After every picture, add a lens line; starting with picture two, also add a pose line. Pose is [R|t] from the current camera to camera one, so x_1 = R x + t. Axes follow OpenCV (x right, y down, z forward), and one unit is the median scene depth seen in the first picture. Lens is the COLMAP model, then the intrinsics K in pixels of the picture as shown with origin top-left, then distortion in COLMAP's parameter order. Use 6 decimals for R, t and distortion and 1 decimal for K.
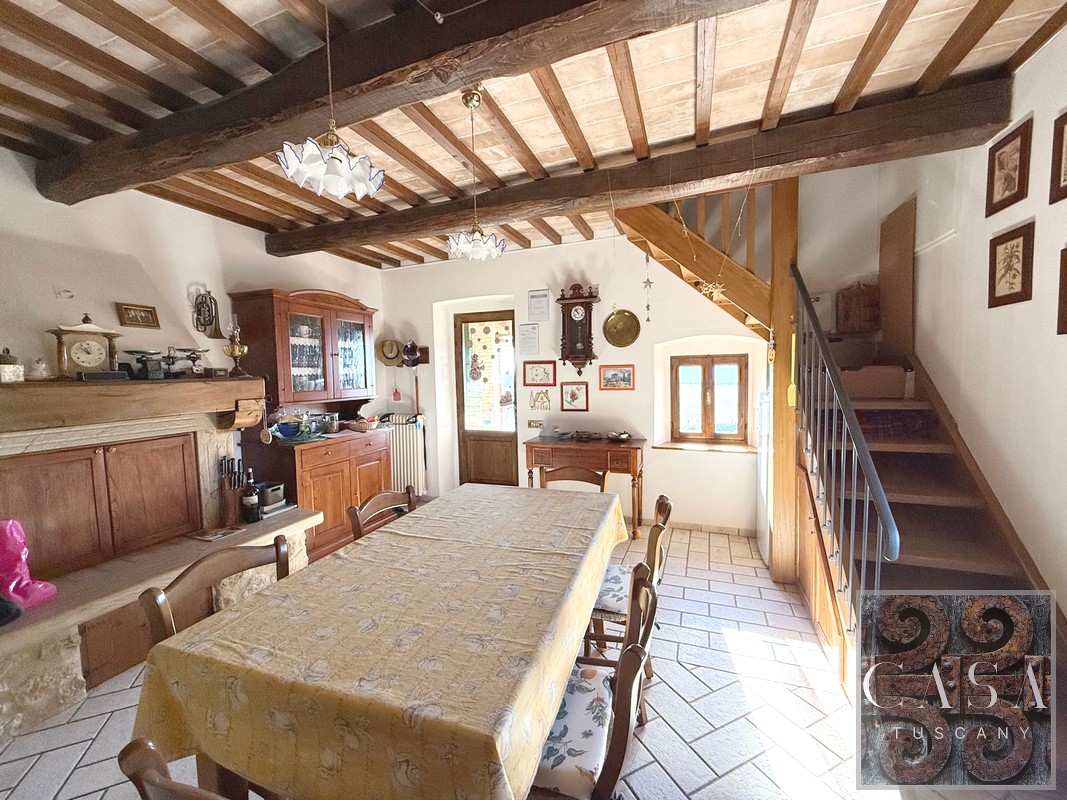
lens RADIAL K [[424.9, 0, 533.5], [0, 424.9, 400.0], [0, 0, 1]] dist [-0.000776, 0.000192]
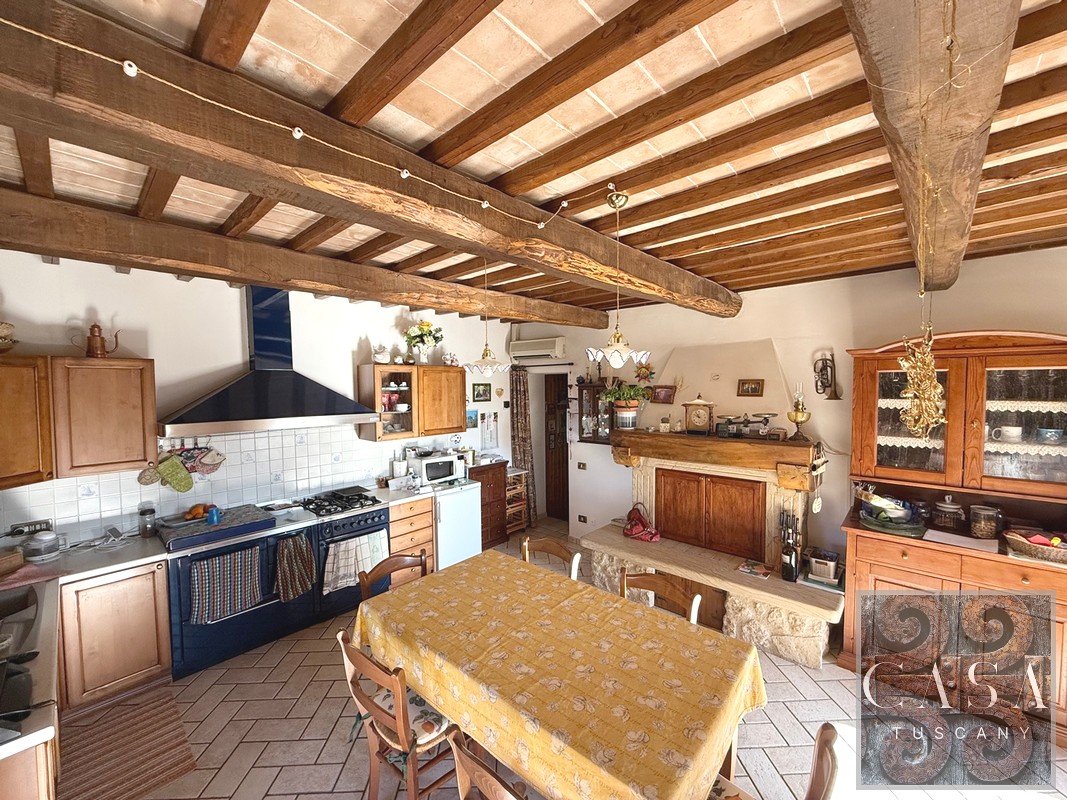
lens RADIAL K [[424.9, 0, 533.5], [0, 424.9, 400.0], [0, 0, 1]] dist [-0.000776, 0.000192]
pose [[-0.376113, 0.065363, -0.924266, 0.390779], [-0.040645, 0.995385, 0.086932, -0.166263], [0.925682, 0.070263, -0.371720, 0.579197]]
